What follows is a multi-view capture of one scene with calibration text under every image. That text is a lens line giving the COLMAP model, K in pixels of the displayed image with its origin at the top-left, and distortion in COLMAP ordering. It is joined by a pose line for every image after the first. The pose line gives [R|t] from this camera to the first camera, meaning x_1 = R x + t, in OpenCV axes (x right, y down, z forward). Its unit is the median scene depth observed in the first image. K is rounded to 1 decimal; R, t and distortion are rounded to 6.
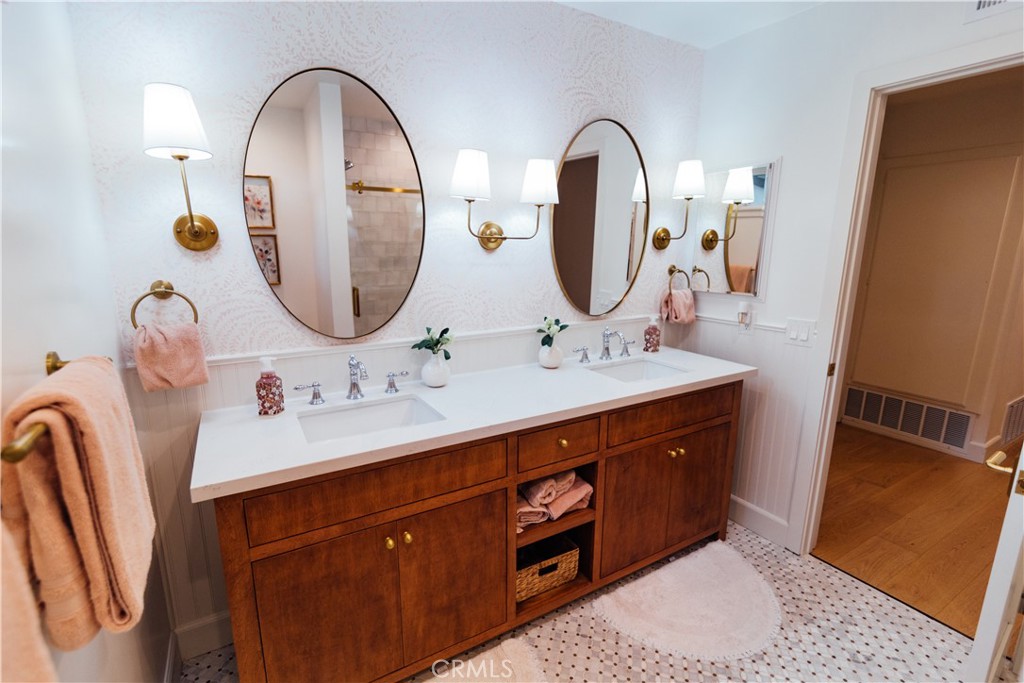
lens RADIAL K [[474.8, 0, 512.0], [0, 474.8, 341.5], [0, 0, 1]] dist [-0.000846, -0.000087]
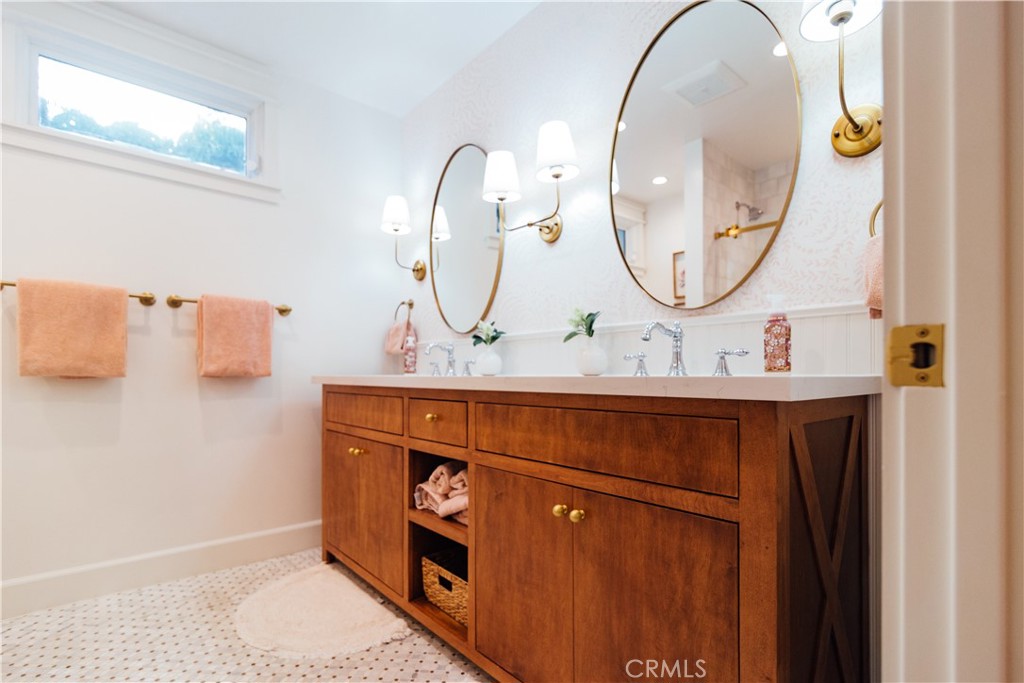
lens RADIAL K [[477.1, 0, 513.8], [0, 477.1, 366.2], [0, 0, 1]] dist [0.001337, 0.000098]
pose [[0.185702, -0.018321, -0.982435, 0.940449], [-0.200192, 0.978150, -0.056082, 0.124006], [0.961997, 0.207090, 0.177976, 0.881925]]
